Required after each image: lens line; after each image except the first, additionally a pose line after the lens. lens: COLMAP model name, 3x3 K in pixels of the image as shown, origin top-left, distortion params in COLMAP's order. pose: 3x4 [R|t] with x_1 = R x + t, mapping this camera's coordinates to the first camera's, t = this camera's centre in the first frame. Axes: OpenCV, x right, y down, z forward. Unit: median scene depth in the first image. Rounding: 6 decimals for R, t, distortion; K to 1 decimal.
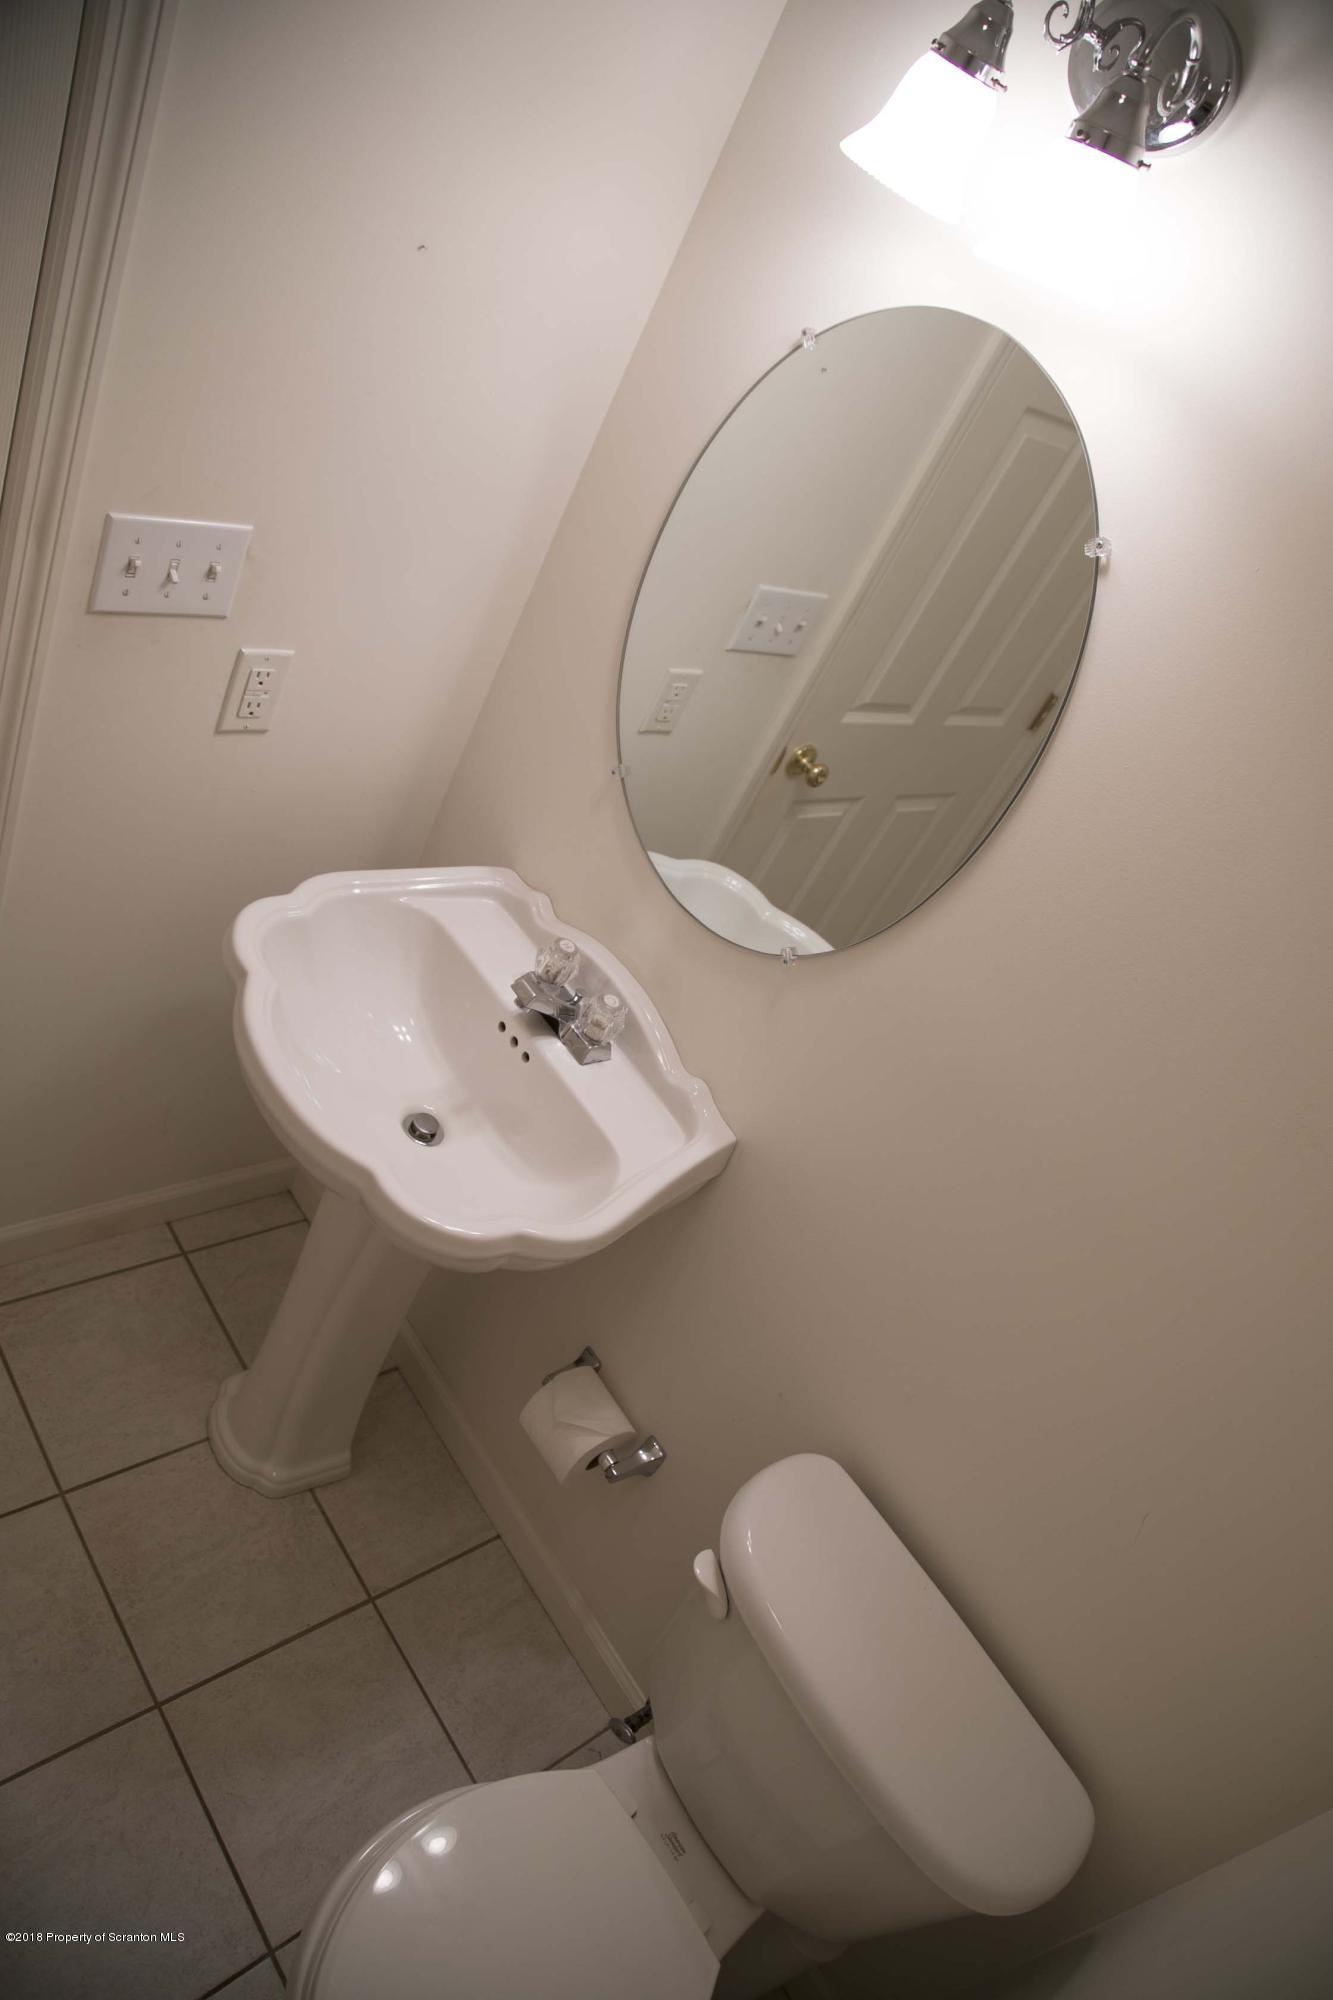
lens RADIAL K [[1354.8, 0, 670.5], [0, 1354.8, 992.8], [0, 0, 1]] dist [-0.108596, 0.050874]
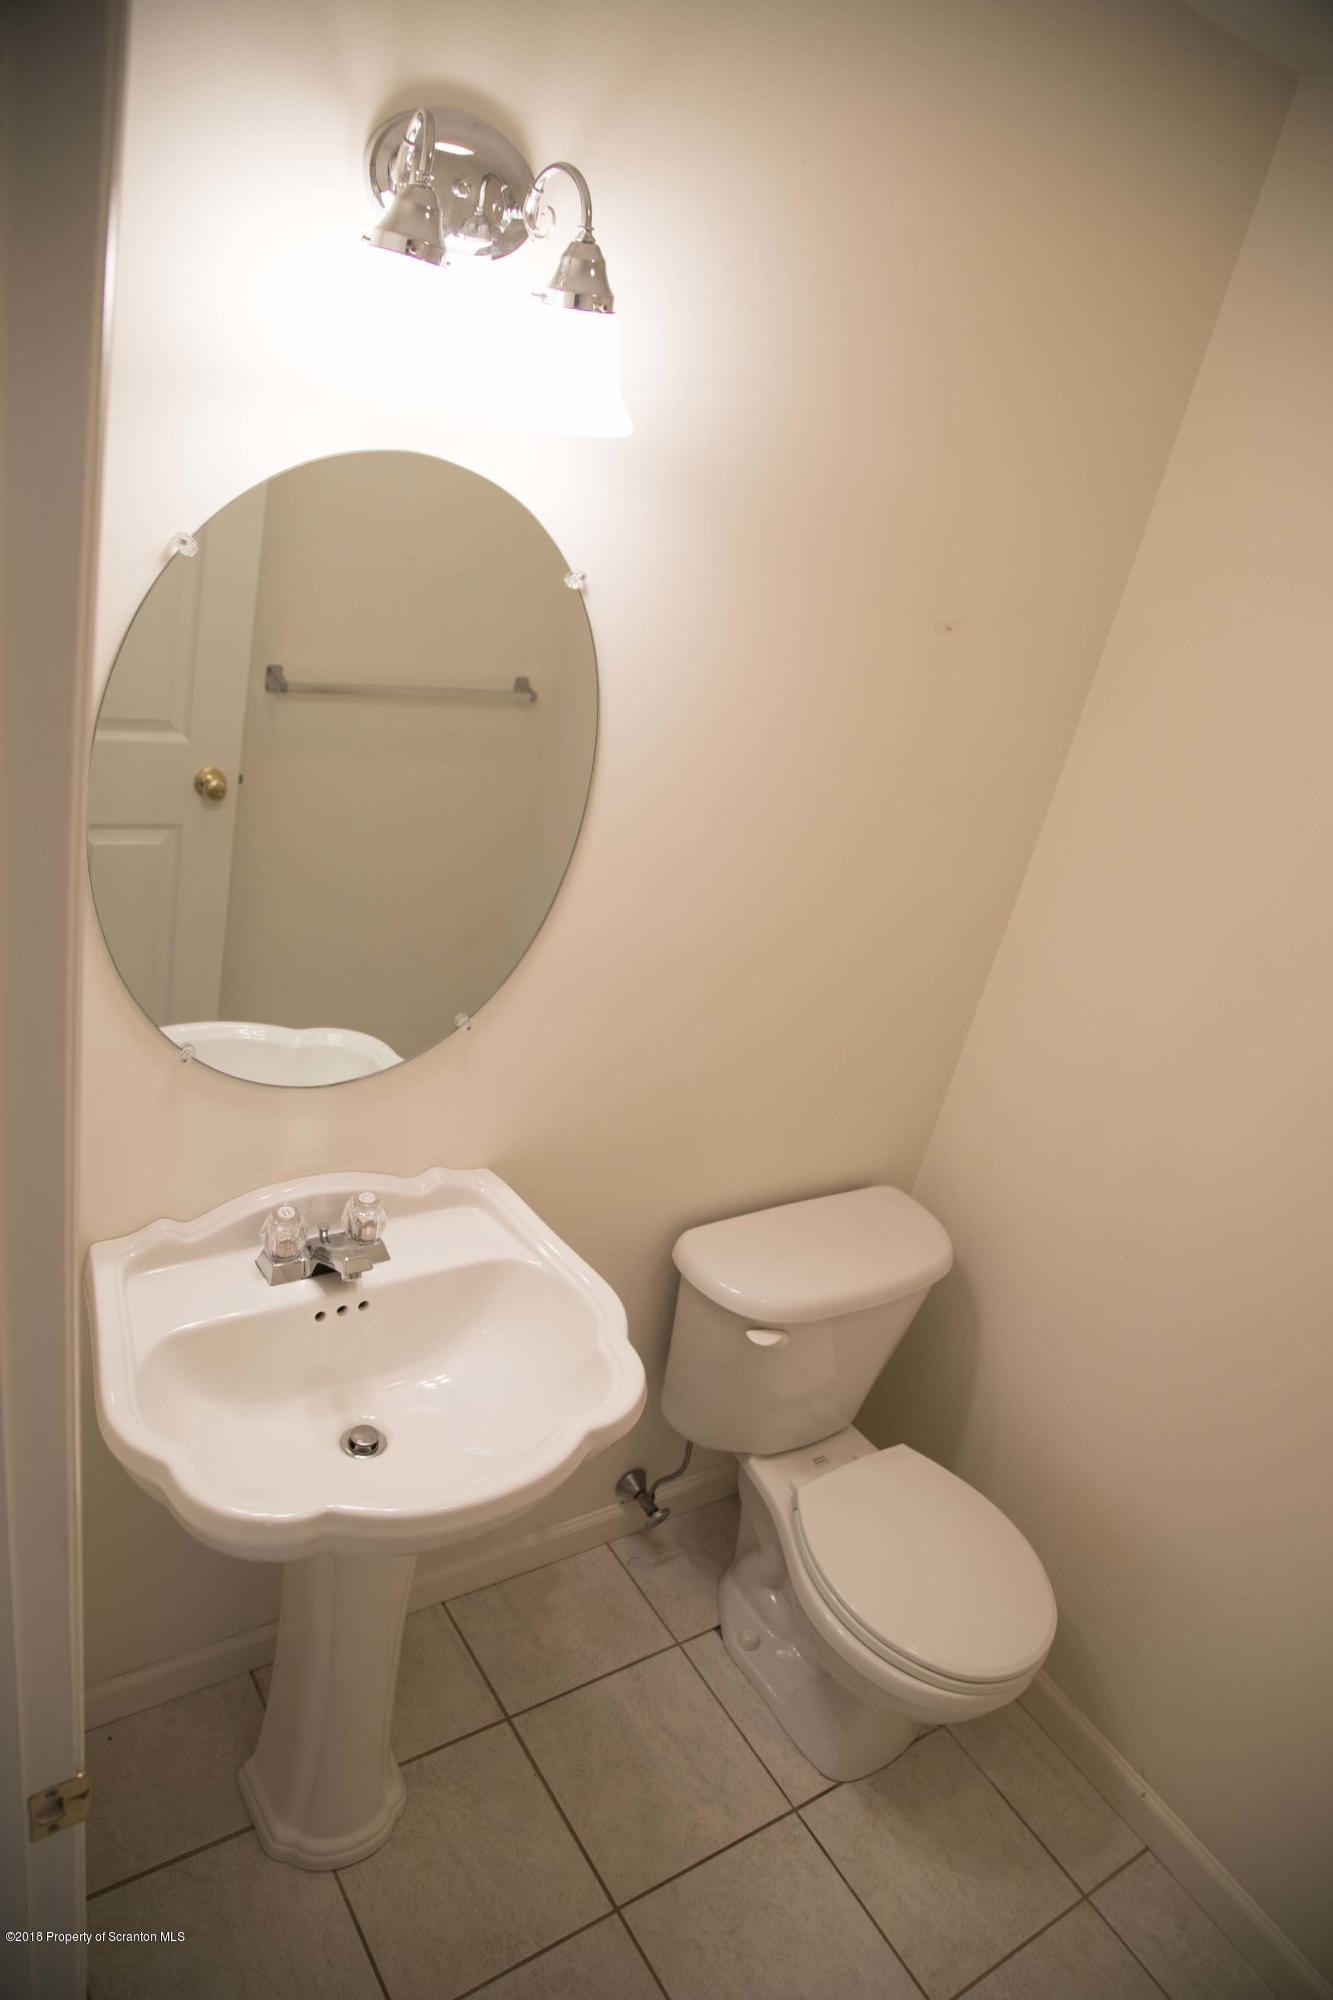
lens RADIAL K [[1354.8, 0, 664.6], [0, 1354.8, 1004.1], [0, 0, 1]] dist [-0.108596, 0.050874]
pose [[0.165205, -0.748589, 0.642122, -0.498028], [0.474515, 0.631090, 0.613645, -0.545398], [-0.864606, 0.203319, 0.459476, 0.308736]]
